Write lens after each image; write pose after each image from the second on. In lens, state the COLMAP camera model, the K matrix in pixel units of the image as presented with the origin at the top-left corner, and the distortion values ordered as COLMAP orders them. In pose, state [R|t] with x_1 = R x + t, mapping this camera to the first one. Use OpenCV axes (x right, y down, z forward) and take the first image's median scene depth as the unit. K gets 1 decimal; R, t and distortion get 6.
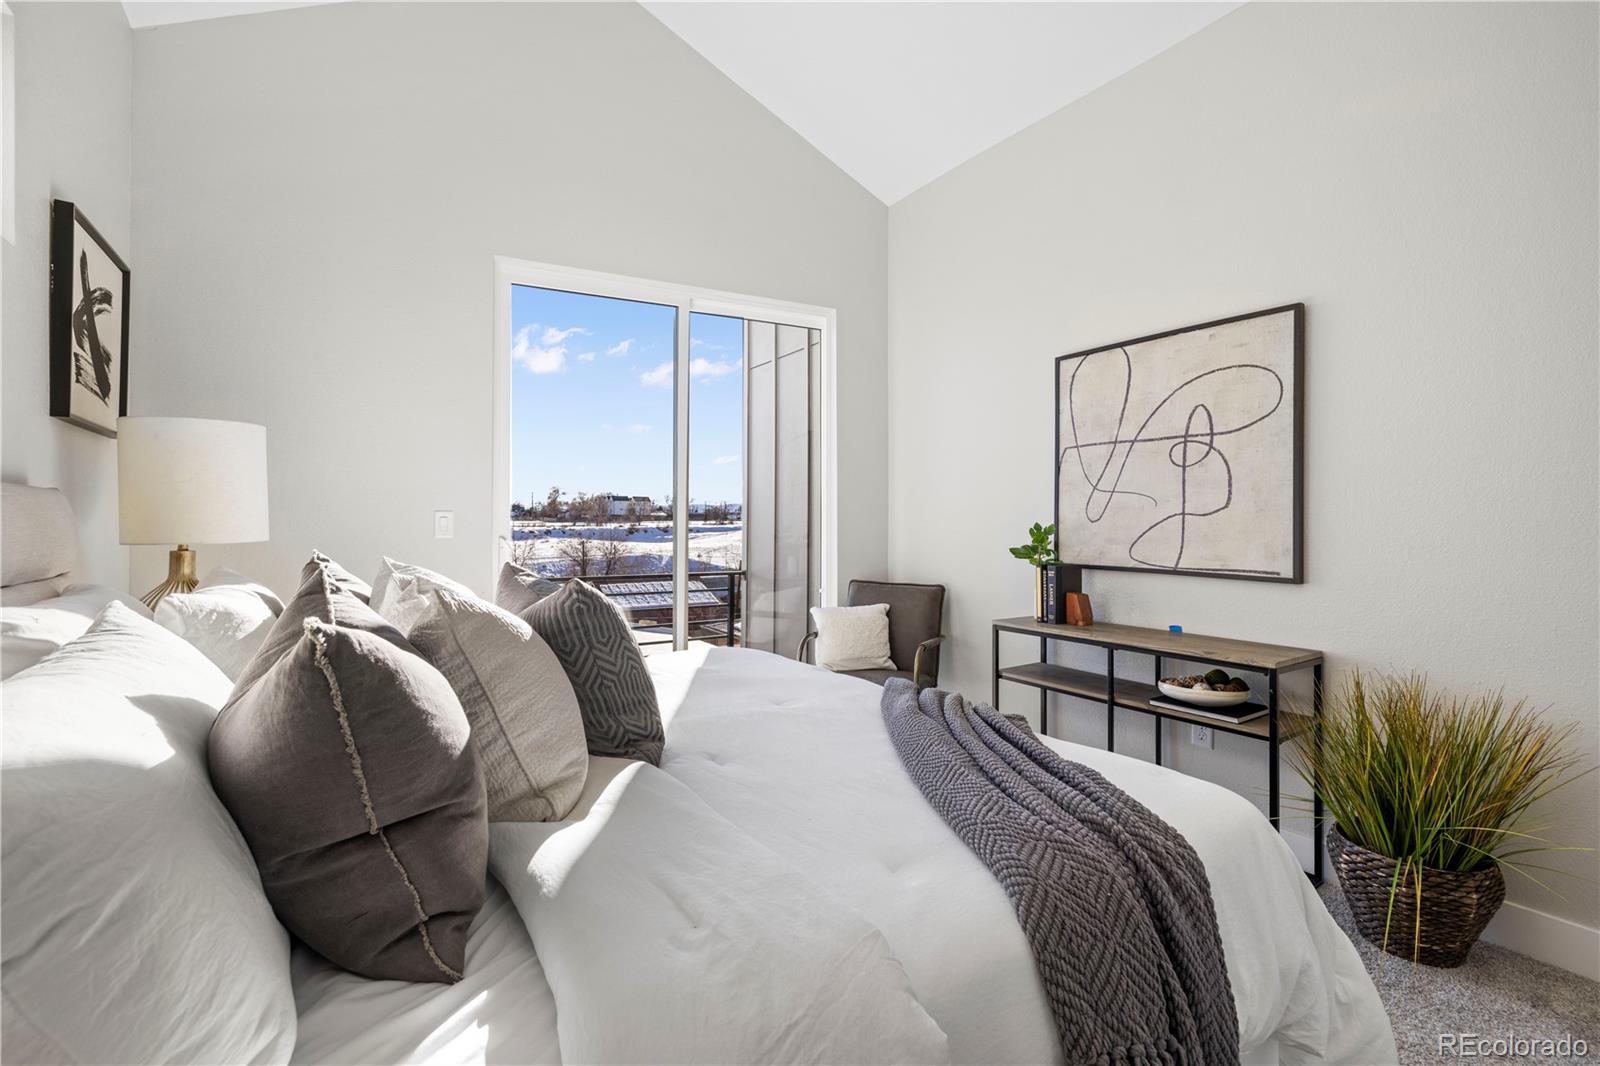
lens RADIAL K [[682.6, 0, 799.2], [0, 682.6, 523.4], [0, 0, 1]] dist [-0.001945, 0.000356]
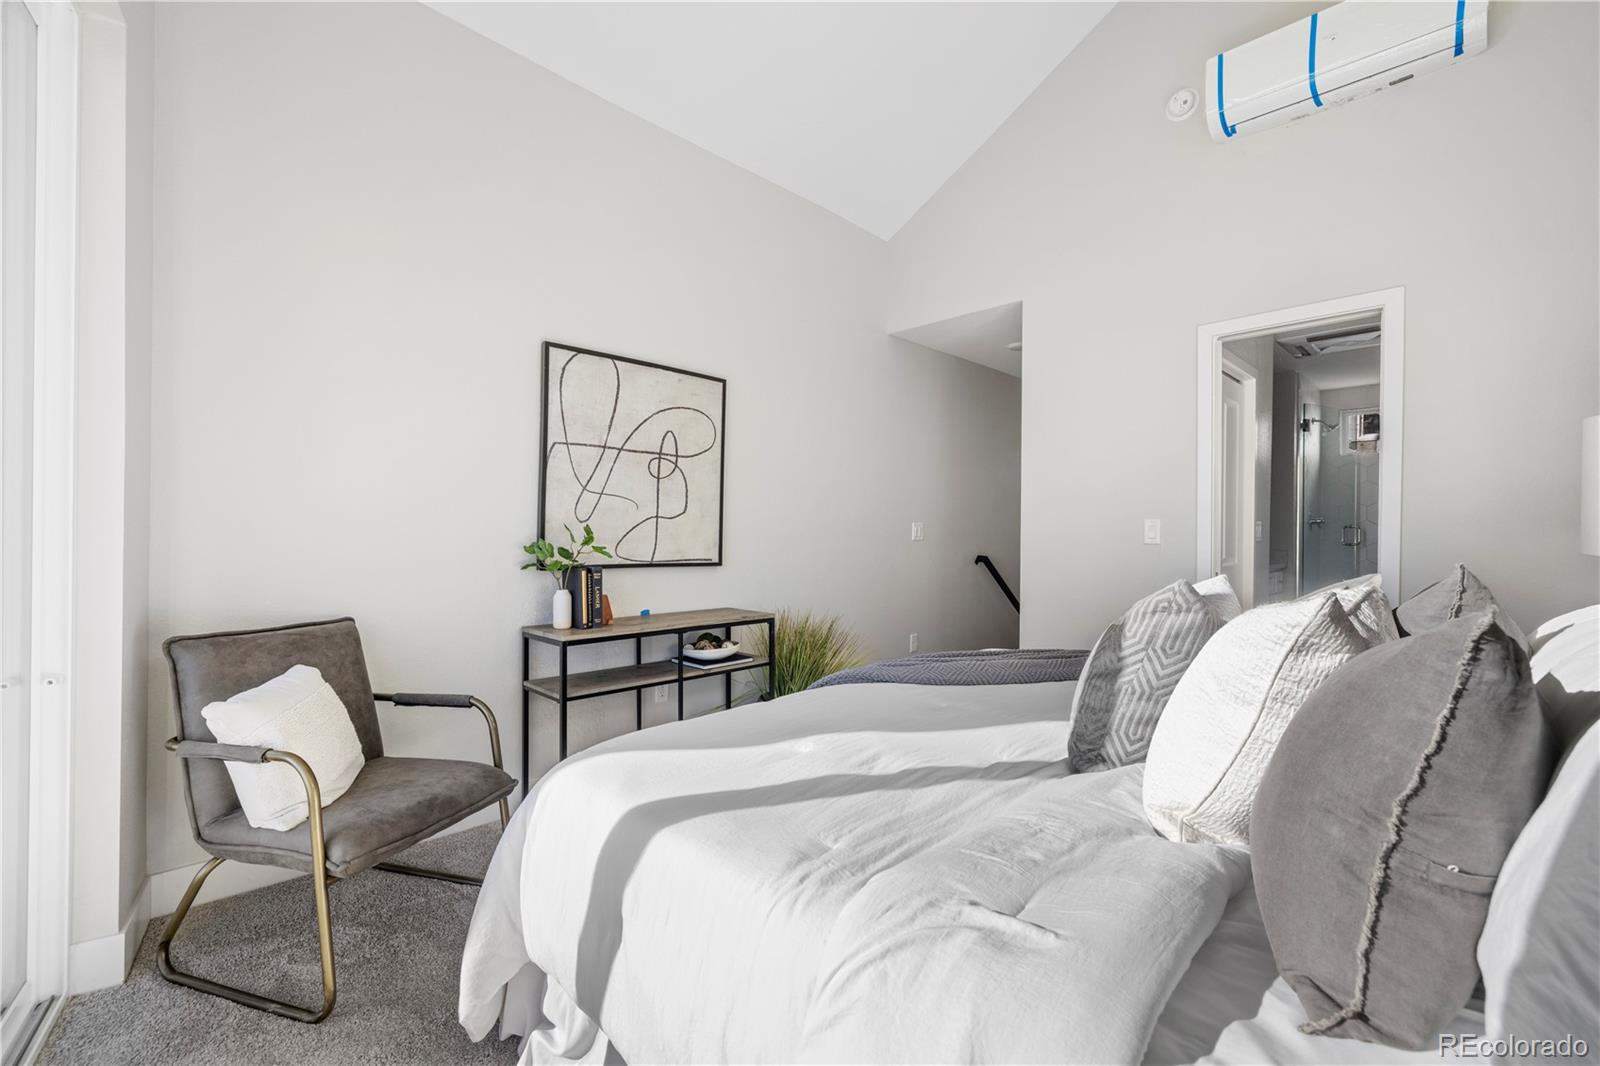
lens RADIAL K [[682.6, 0, 797.5], [0, 682.6, 533.6], [0, 0, 1]] dist [-0.001945, 0.000356]
pose [[-0.179686, -0.016779, 0.983581, -0.685219], [-0.019201, 0.999724, 0.013547, -0.005357], [-0.983537, -0.016451, -0.179958, 0.970528]]
